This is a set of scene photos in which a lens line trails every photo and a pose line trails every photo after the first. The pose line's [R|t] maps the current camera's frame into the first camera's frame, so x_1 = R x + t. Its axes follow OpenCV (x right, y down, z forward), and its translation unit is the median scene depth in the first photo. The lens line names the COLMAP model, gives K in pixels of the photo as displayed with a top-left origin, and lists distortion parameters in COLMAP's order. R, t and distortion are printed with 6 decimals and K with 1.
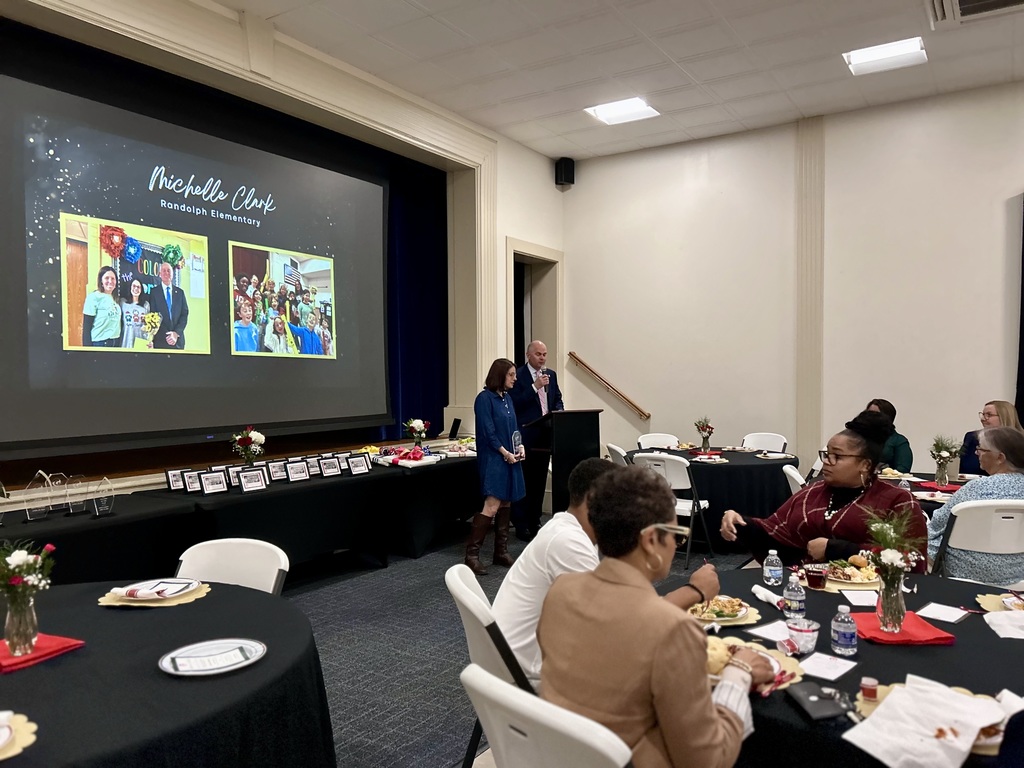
lens RADIAL K [[793.3, 0, 512.0], [0, 793.3, 384.0], [0, 0, 1]] dist [0.031856, -0.031974]
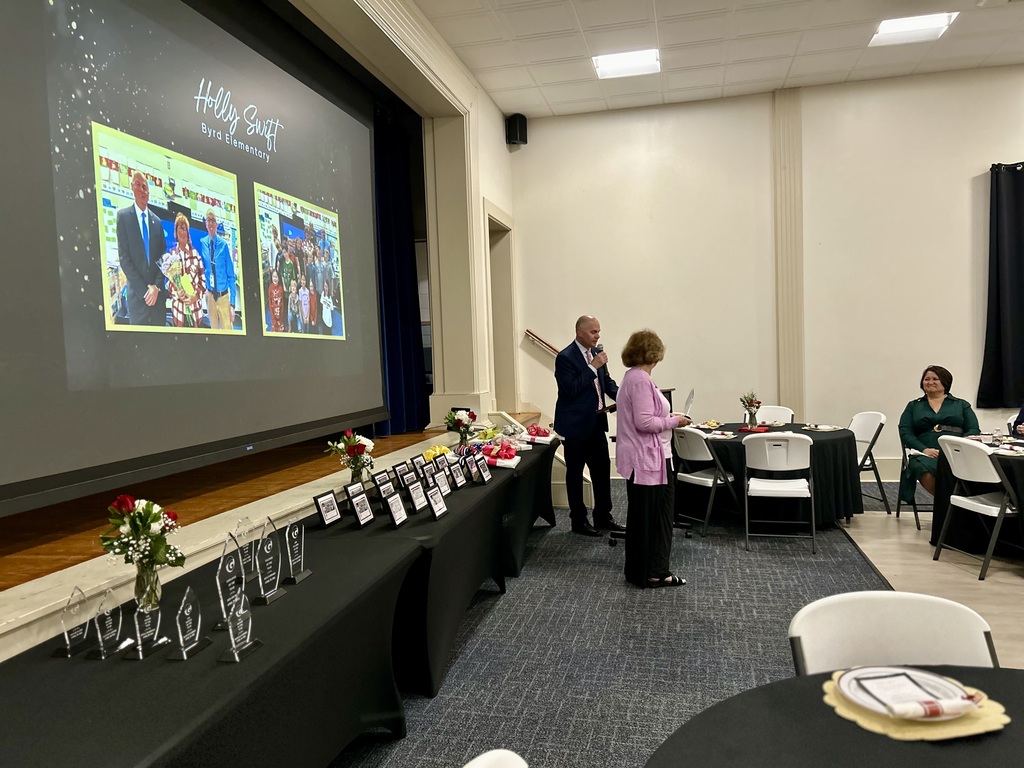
lens RADIAL K [[793.3, 0, 512.0], [0, 793.3, 384.0], [0, 0, 1]] dist [0.031856, -0.031974]
pose [[0.940364, -0.041035, 0.337686, -0.369875], [0.033582, 0.999047, 0.027883, -0.004454], [-0.338508, -0.014880, 0.940846, 0.207825]]
